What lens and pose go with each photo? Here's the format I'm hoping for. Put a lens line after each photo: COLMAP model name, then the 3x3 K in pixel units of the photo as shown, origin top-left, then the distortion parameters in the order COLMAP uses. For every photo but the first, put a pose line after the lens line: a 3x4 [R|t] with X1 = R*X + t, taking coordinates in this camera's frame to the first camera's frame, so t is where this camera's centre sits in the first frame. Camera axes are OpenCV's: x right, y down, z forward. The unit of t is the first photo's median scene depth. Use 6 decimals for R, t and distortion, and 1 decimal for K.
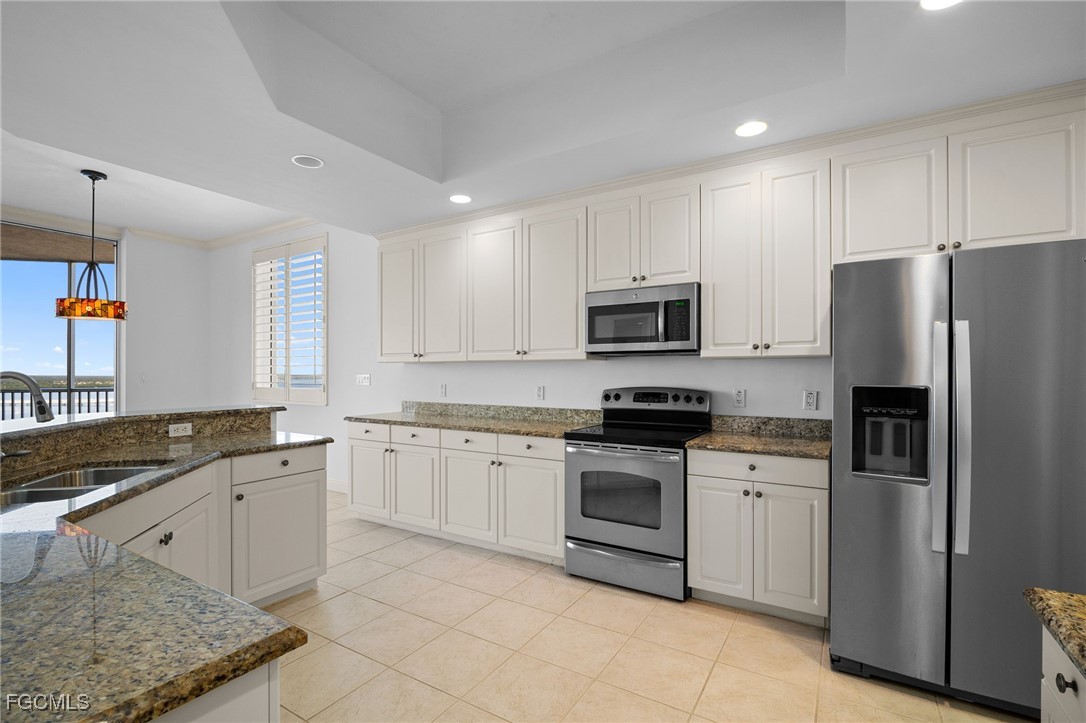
lens RADIAL K [[501.3, 0, 534.1], [0, 501.3, 364.1], [0, 0, 1]] dist [-0.005133, -0.001201]
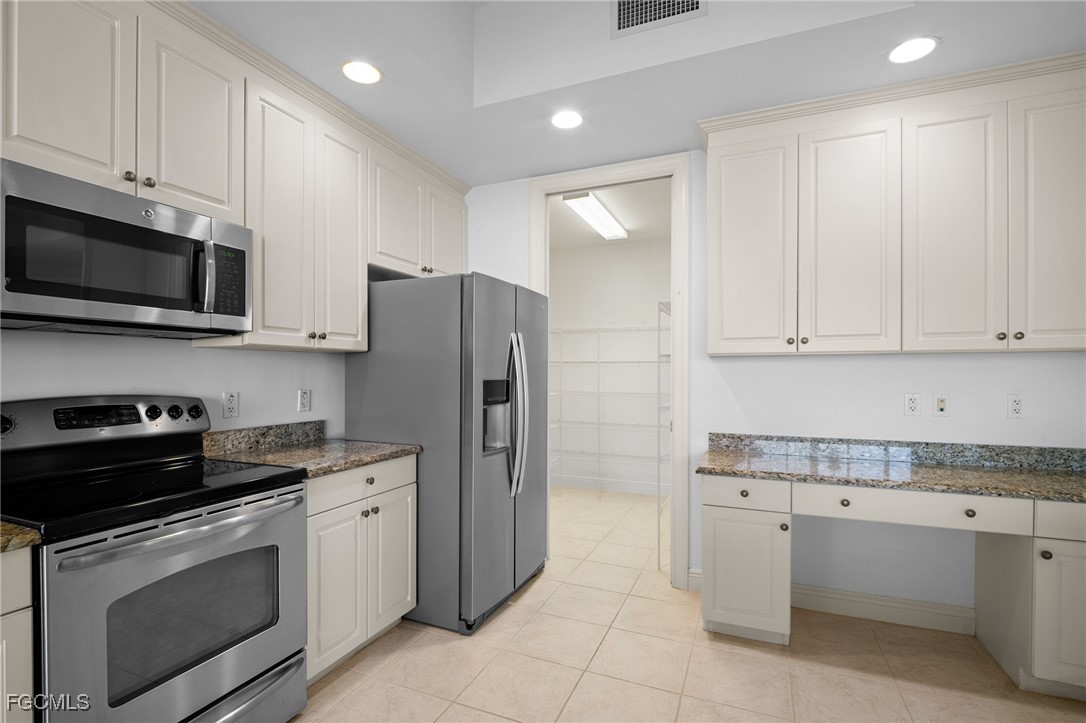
lens RADIAL K [[501.3, 0, 543.7], [0, 501.3, 370.6], [0, 0, 1]] dist [-0.005133, -0.001201]
pose [[-0.160377, 0.005239, 0.987042, -0.376704], [-0.014470, 0.999866, -0.007659, 0.020476], [-0.986950, -0.015510, -0.160280, 0.726341]]
